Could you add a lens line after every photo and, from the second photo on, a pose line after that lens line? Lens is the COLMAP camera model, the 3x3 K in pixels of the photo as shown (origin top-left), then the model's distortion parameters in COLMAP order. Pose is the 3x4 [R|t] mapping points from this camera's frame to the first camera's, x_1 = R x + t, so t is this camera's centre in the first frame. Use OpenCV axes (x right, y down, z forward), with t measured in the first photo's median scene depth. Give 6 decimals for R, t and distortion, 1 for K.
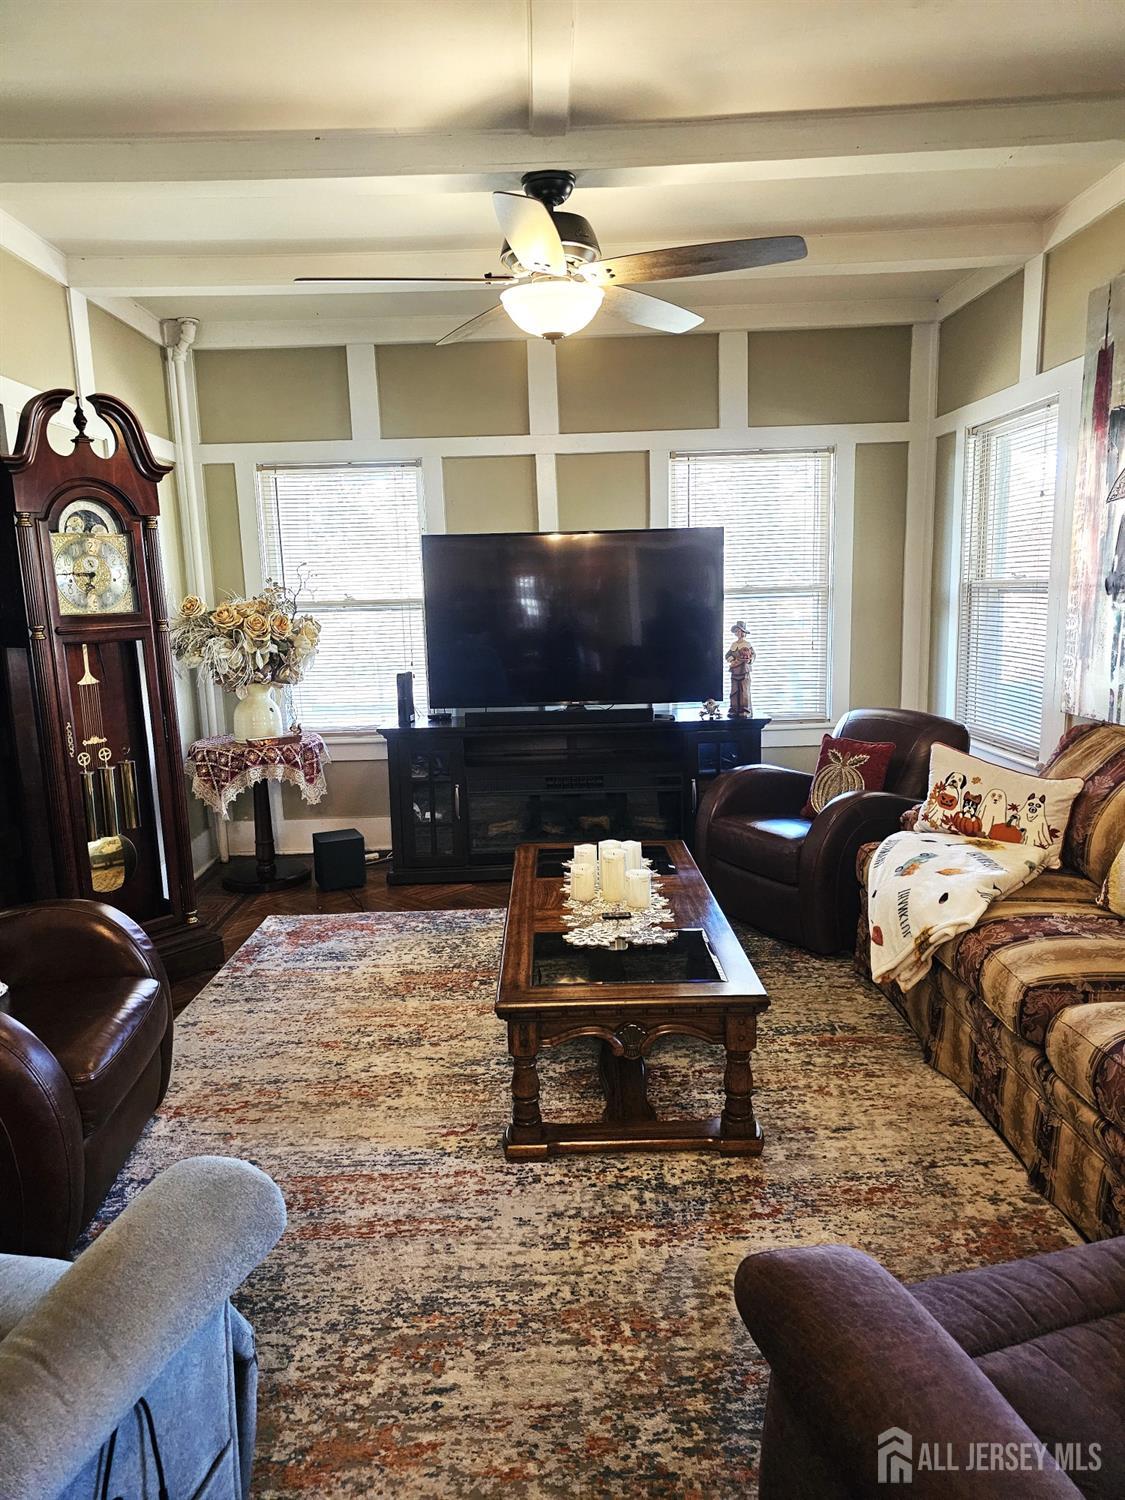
lens RADIAL K [[1000.3, 0, 559.5], [0, 1000.3, 756.0], [0, 0, 1]] dist [0.038970, -0.041130]
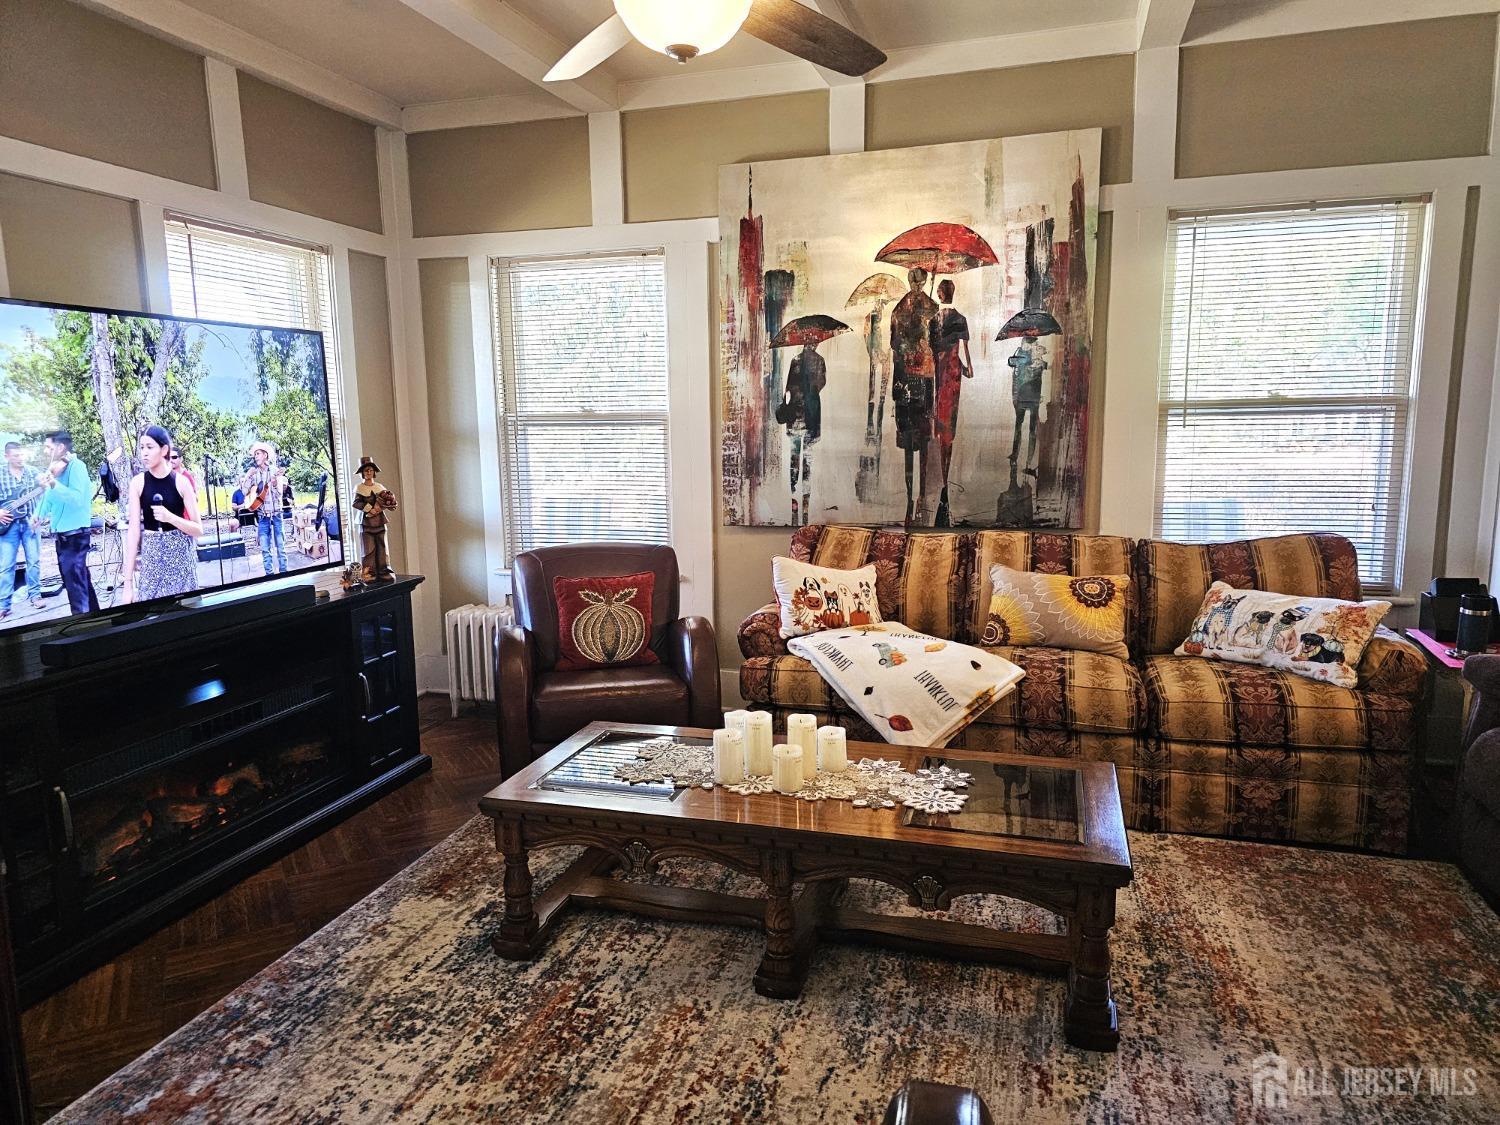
lens RADIAL K [[1000.3, 0, 735.3], [0, 1000.3, 555.1], [0, 0, 1]] dist [0.038970, -0.041130]
pose [[0.297915, -0.109735, 0.948264, -0.567328], [0.159718, 0.985098, 0.063819, -0.076501], [-0.941136, 0.132442, 0.311002, 0.602099]]
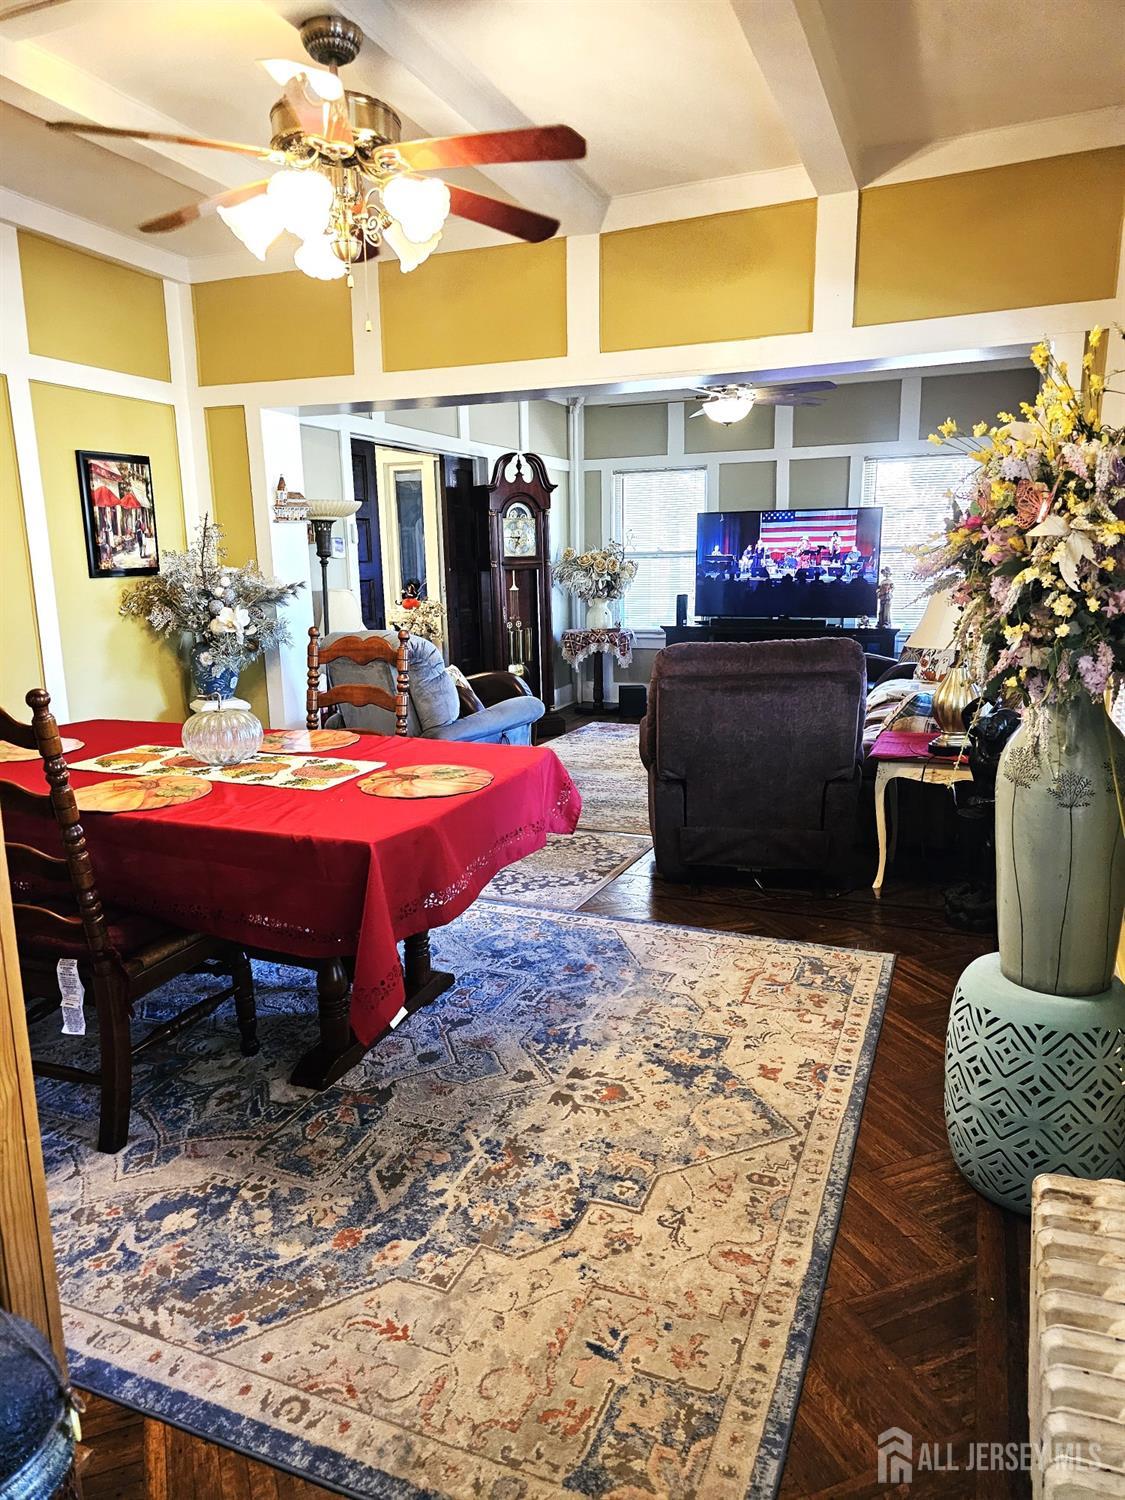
lens RADIAL K [[1000.3, 0, 554.9], [0, 1000.3, 756.6], [0, 0, 1]] dist [0.038970, -0.041130]
pose [[0.917587, 0.091515, -0.386859, 0.407666], [-0.073776, 0.995439, 0.060490, 0.127911], [0.390630, -0.026964, 0.920153, -0.812754]]
